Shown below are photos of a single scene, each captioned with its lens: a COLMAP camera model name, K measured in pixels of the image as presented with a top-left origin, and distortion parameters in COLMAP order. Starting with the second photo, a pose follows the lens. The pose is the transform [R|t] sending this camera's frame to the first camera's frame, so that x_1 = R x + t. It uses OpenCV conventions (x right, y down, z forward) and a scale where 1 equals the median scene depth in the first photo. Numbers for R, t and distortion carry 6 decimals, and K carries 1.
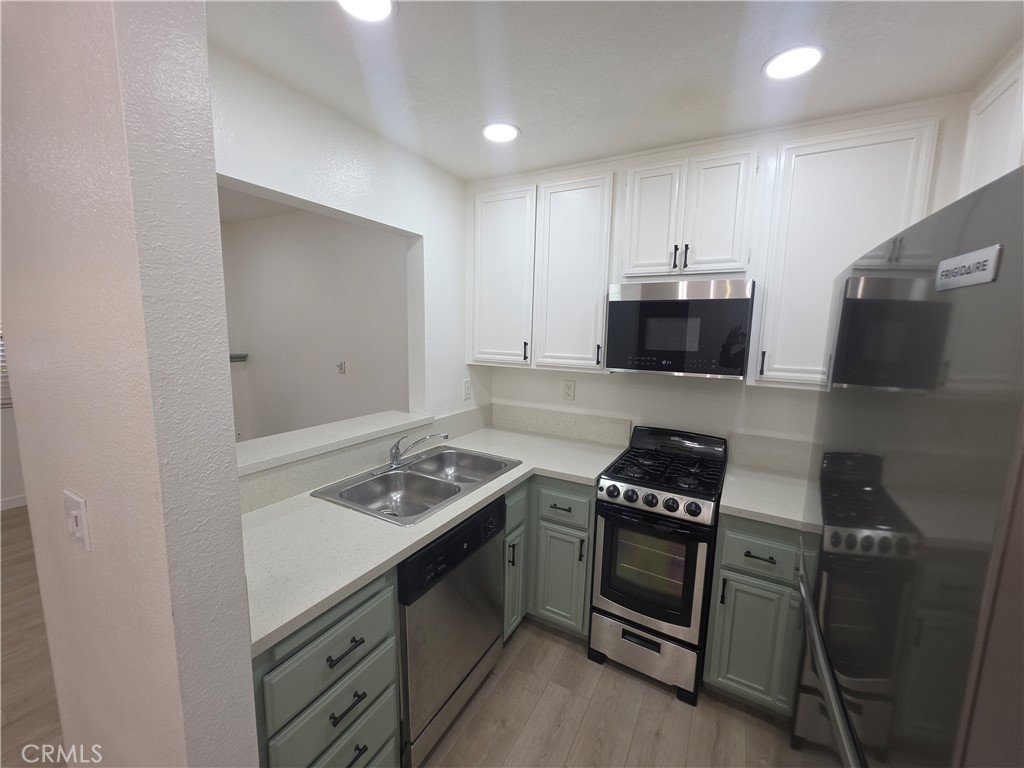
lens RADIAL K [[408.9, 0, 508.1], [0, 408.9, 386.1], [0, 0, 1]] dist [-0.002588, -0.000020]
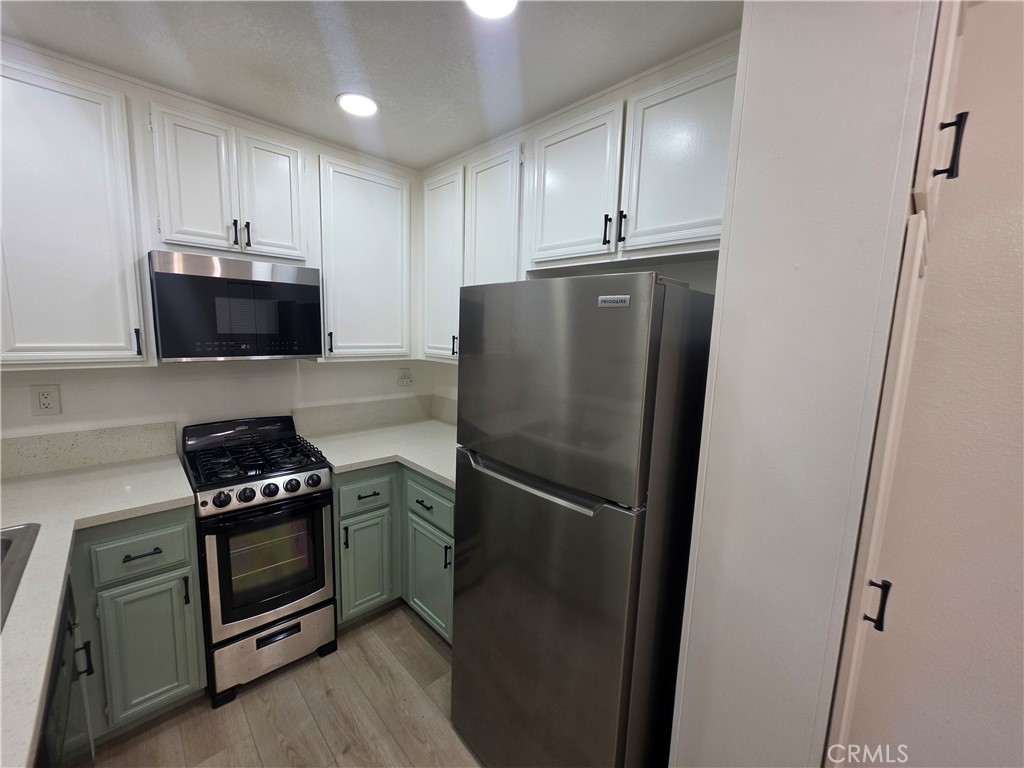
lens RADIAL K [[411.6, 0, 508.3], [0, 411.6, 381.2], [0, 0, 1]] dist [0.000600, 0.000132]
pose [[0.295508, -0.138373, 0.945266, -0.342985], [0.098451, 0.988598, 0.113938, -0.028134], [-0.950254, 0.059393, 0.305761, 0.146566]]
